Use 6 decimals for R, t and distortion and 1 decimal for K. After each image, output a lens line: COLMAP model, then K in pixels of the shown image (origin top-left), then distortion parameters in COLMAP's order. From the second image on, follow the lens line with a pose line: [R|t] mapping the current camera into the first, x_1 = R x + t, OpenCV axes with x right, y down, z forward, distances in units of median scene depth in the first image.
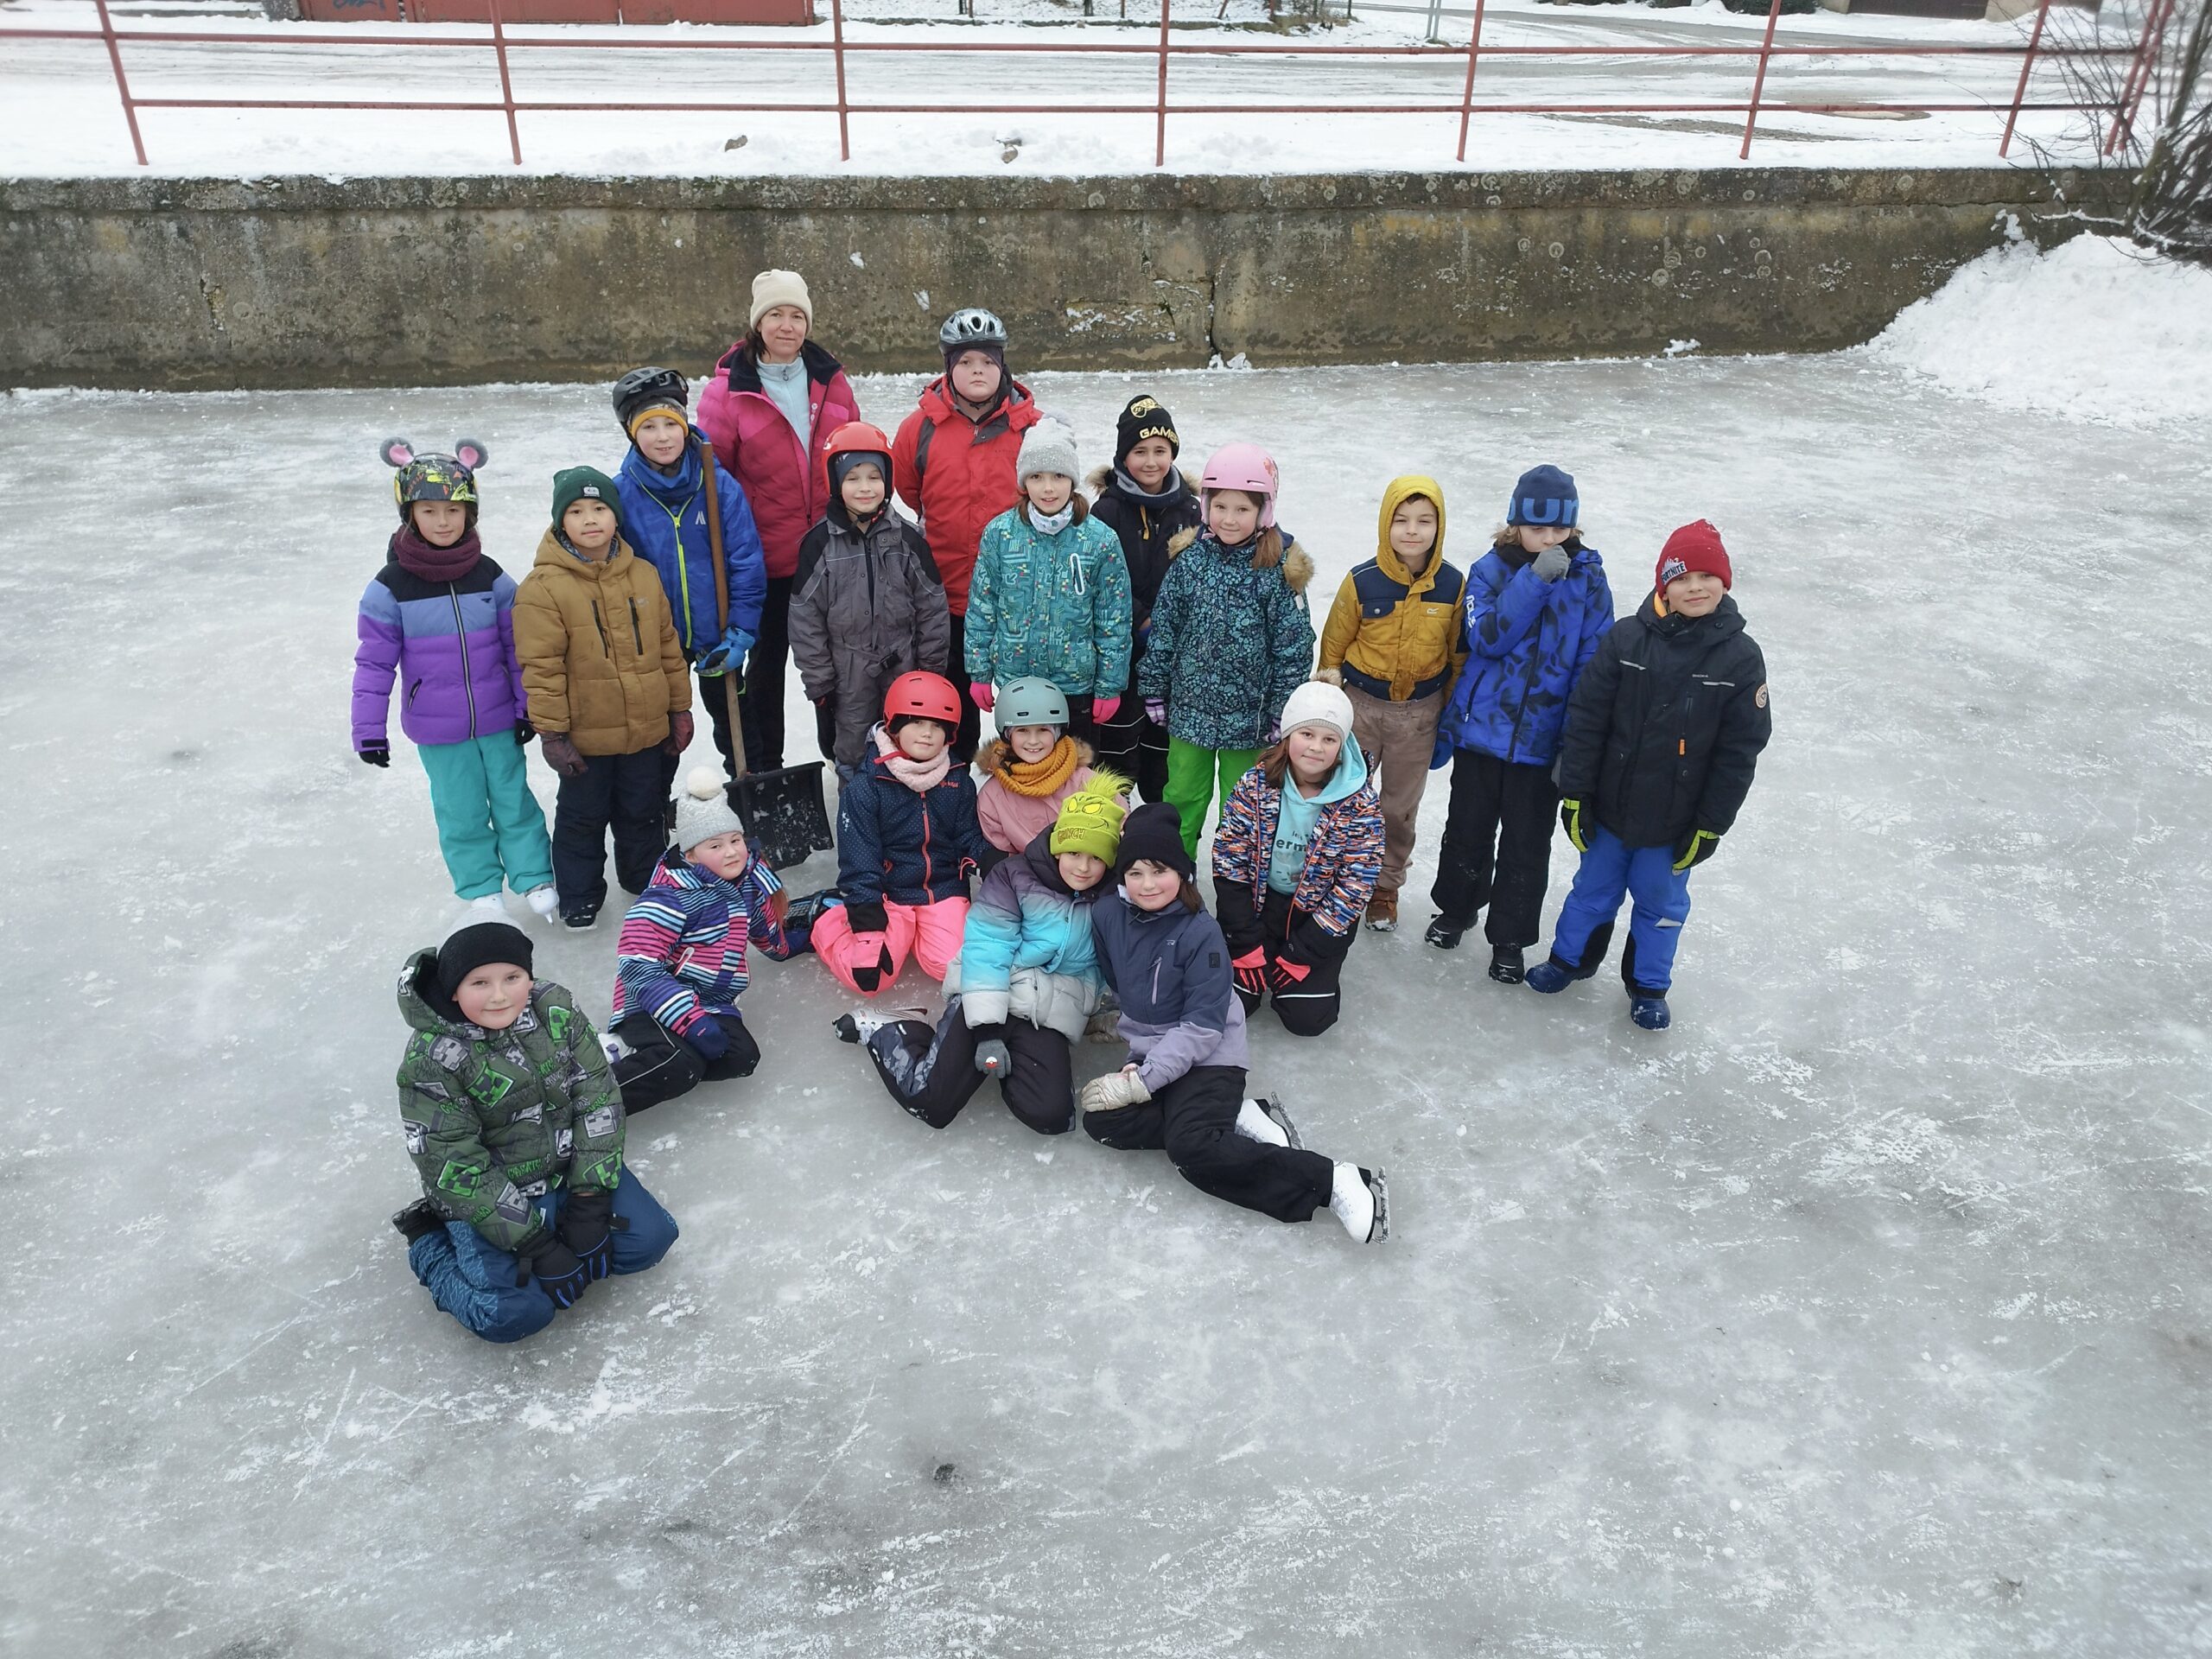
lens RADIAL K [[1552.9, 0, 1089.1], [0, 1552.9, 839.8], [0, 0, 1]] dist [0.027309, -0.029020]
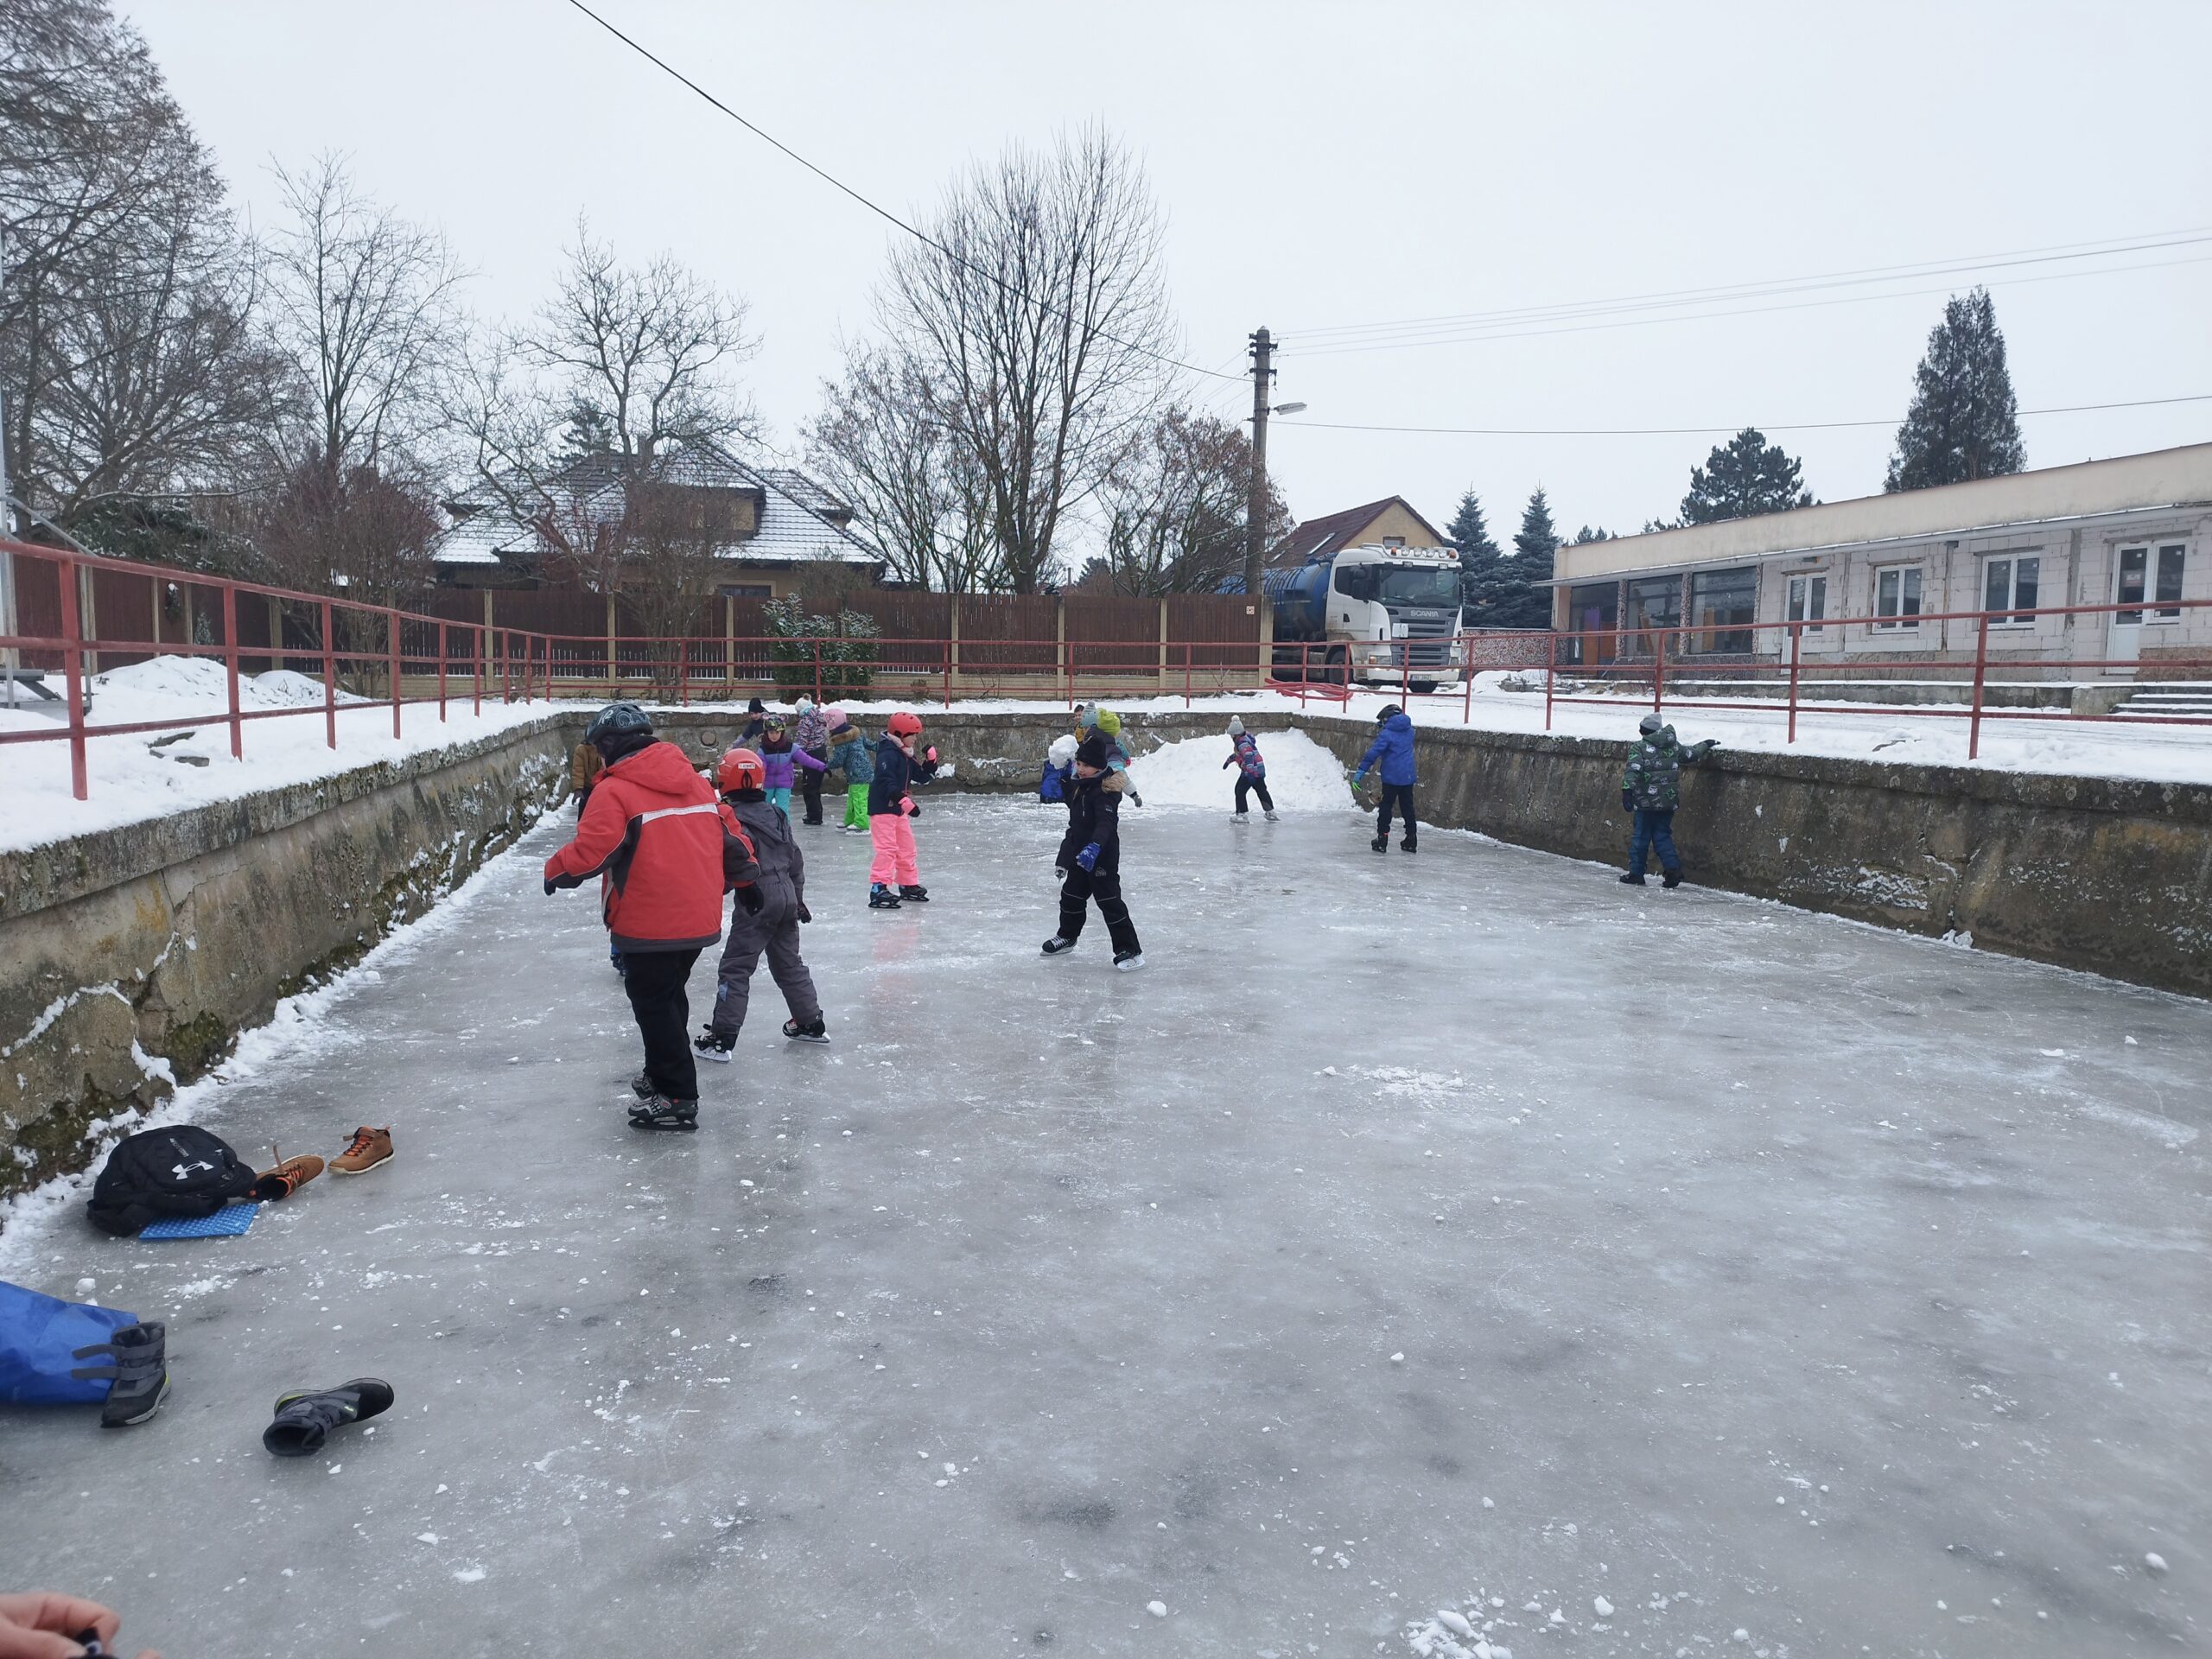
lens RADIAL K [[1554.9, 0, 1099.0], [0, 1554.9, 825.5], [0, 0, 1]] dist [0.024241, -0.019180]
pose [[0.055779, 0.079628, -0.995263, 1.056199], [-0.509998, 0.859237, 0.040162, -0.127642], [0.858365, 0.505342, 0.088537, 0.399696]]
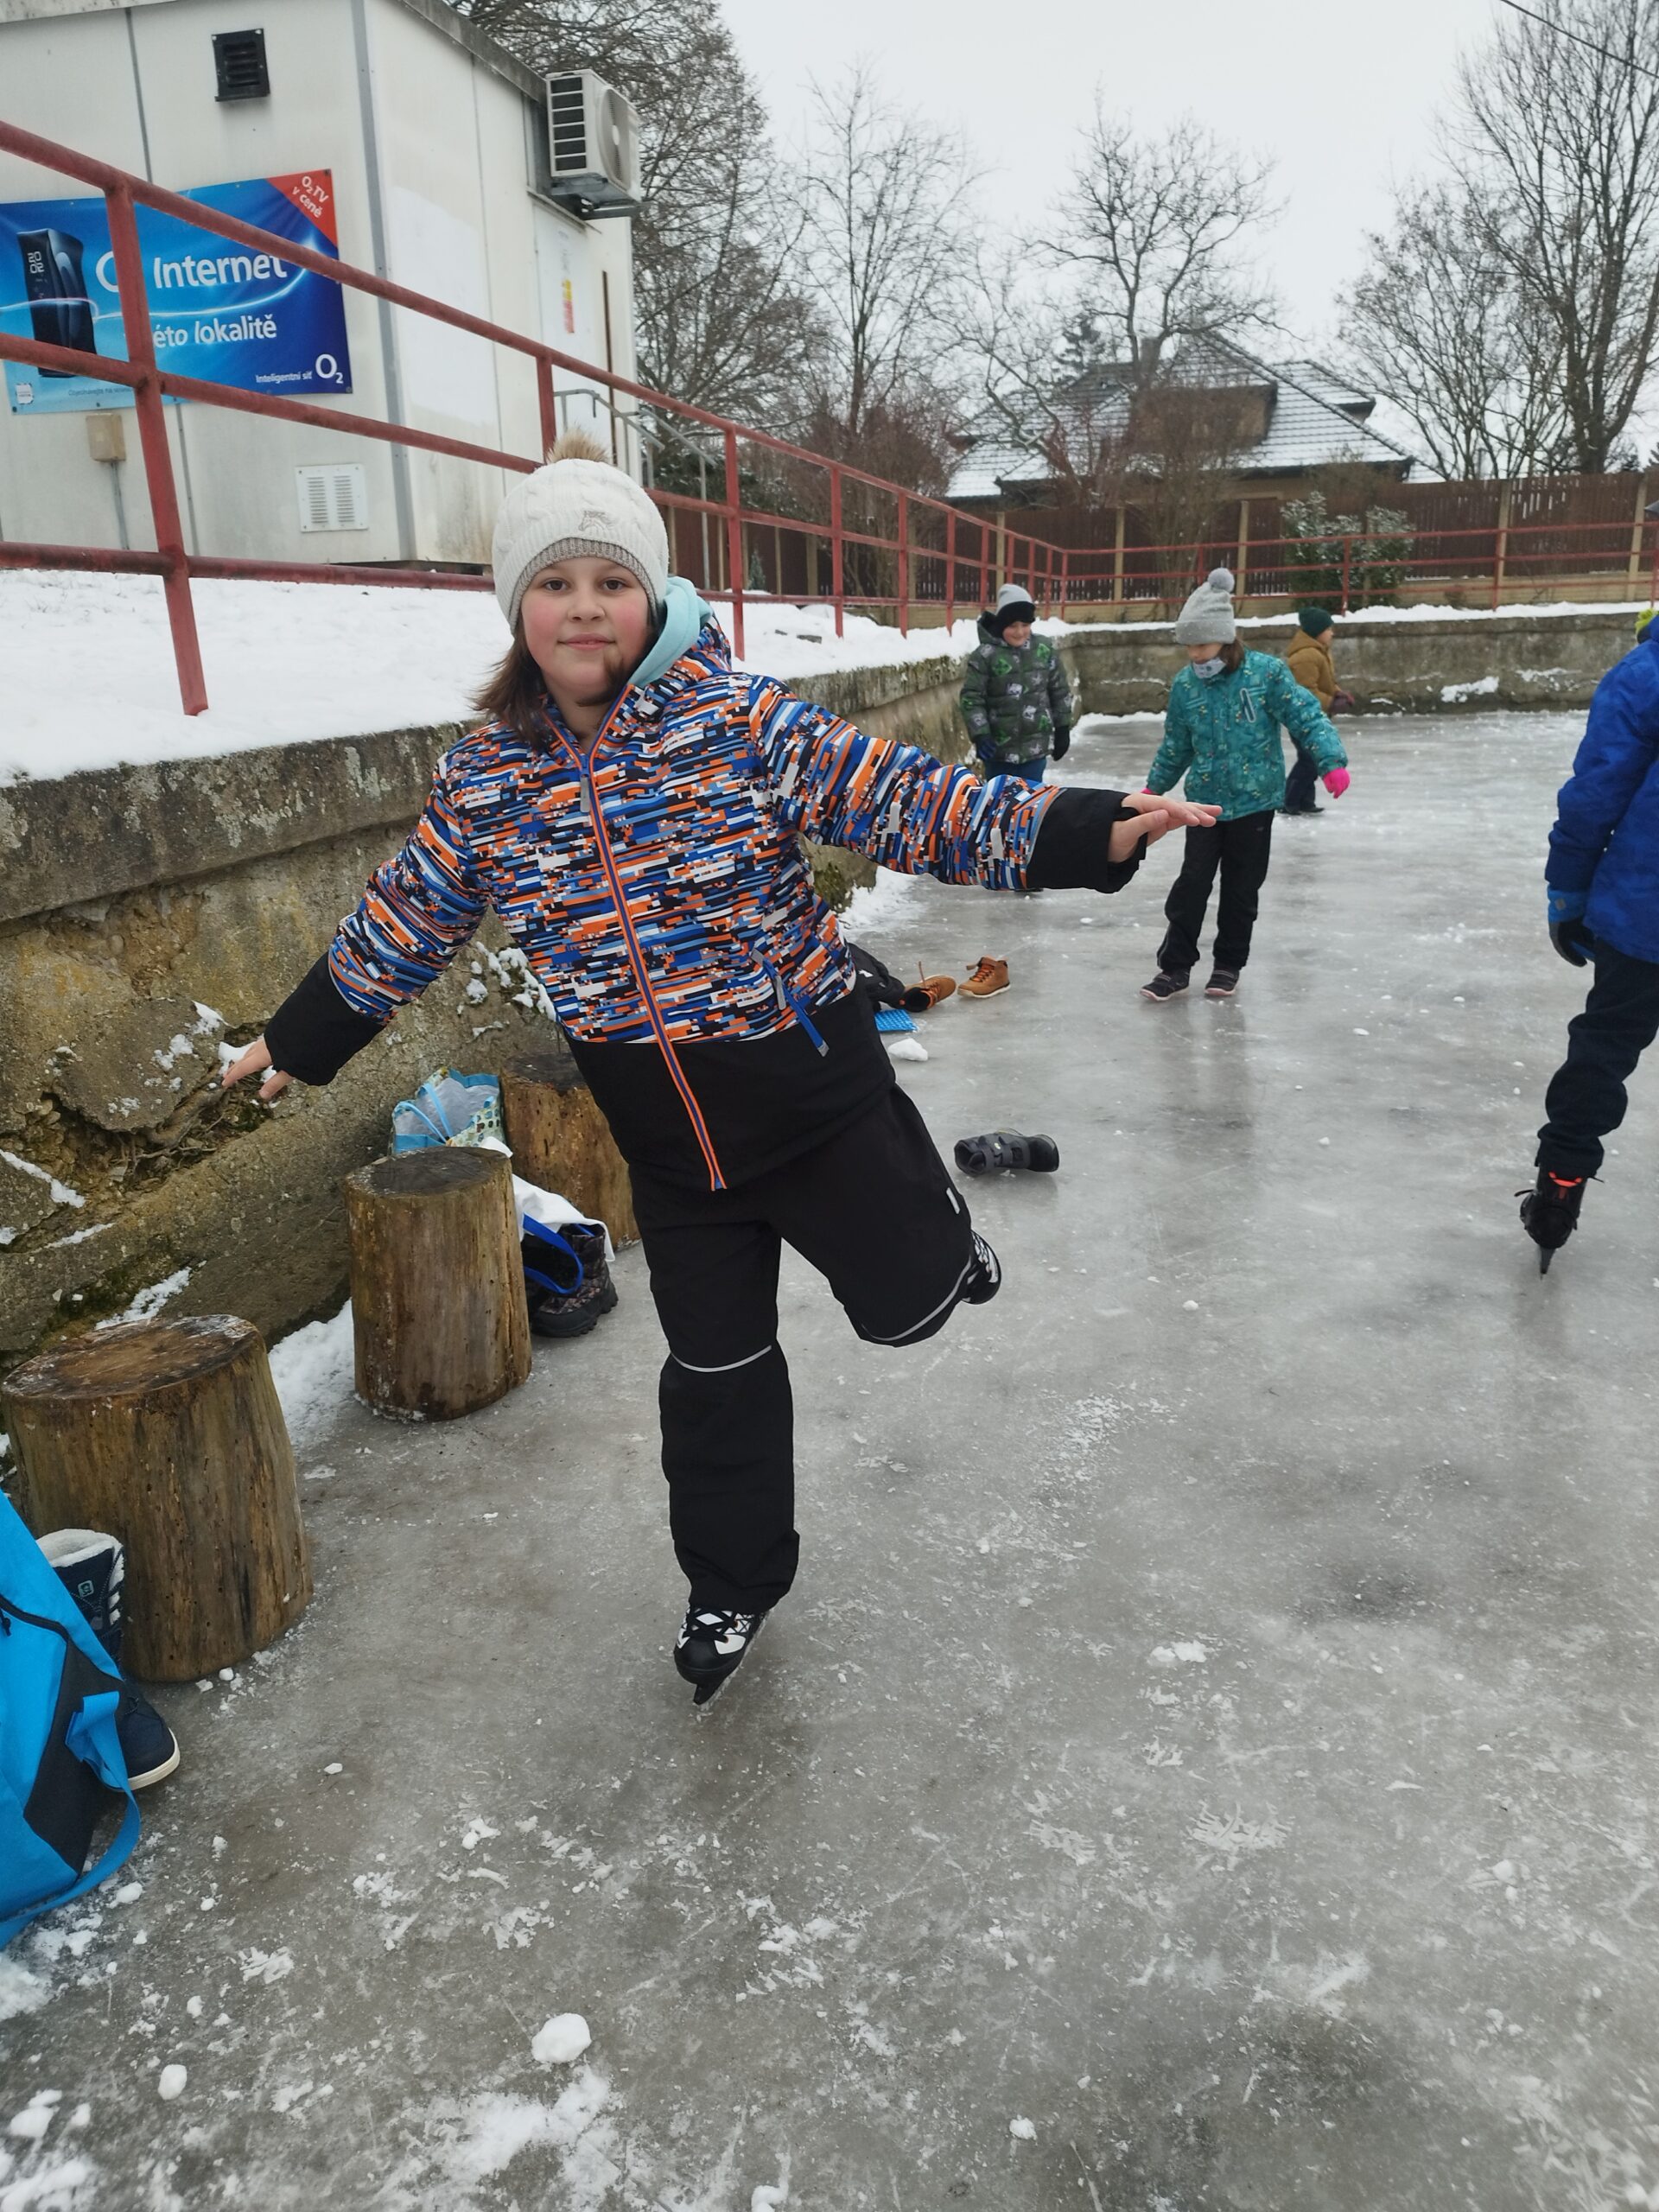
lens RADIAL K [[1581.3, 0, 829.5], [0, 1581.3, 1106.0], [0, 0, 1]] dist [0.010774, -0.015364]
pose [[-0.391656, 0.264443, -0.881292, 1.067064], [-0.441595, 0.786266, 0.432180, -0.073399], [0.807217, 0.558440, -0.191169, 0.378887]]
